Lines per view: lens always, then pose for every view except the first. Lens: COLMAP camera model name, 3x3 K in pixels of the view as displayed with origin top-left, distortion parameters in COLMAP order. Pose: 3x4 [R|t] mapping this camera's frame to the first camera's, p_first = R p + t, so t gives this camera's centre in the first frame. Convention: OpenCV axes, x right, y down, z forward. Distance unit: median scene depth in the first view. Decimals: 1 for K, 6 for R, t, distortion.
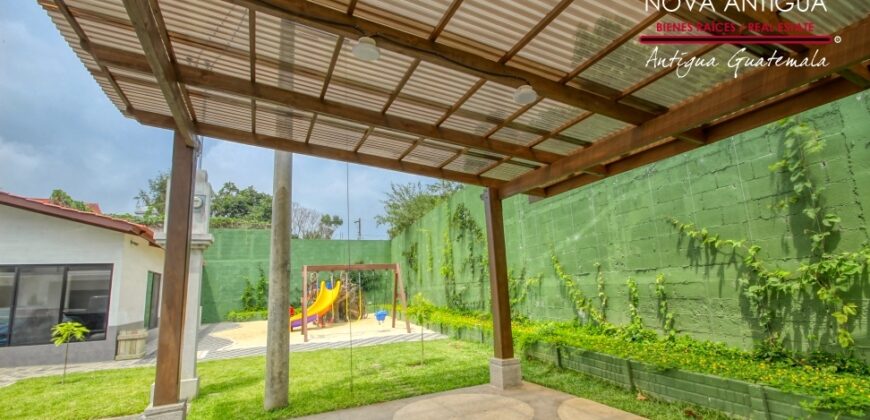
lens RADIAL K [[404.9, 0, 432.6], [0, 404.9, 213.2], [0, 0, 1]] dist [-0.003460, -0.000232]
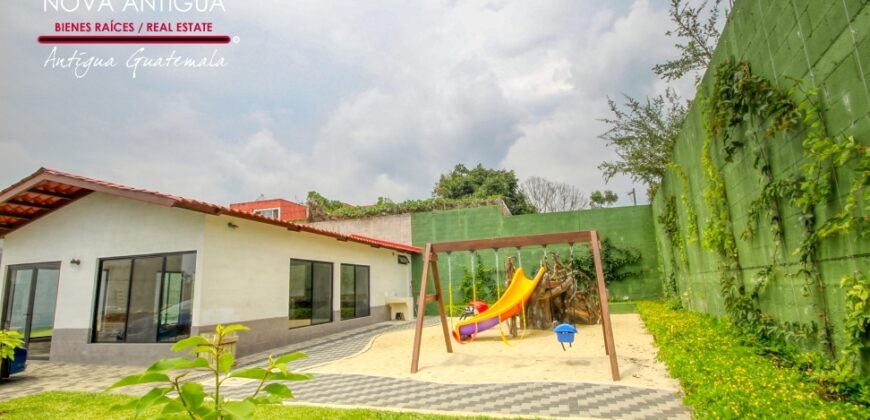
lens RADIAL K [[404.9, 0, 432.6], [0, 404.9, 213.2], [0, 0, 1]] dist [-0.003460, -0.000232]
pose [[0.763237, -0.101419, -0.638110, 0.060755], [0.121827, 0.992479, -0.012026, 0.062741], [0.634530, -0.068560, 0.769851, 0.358541]]
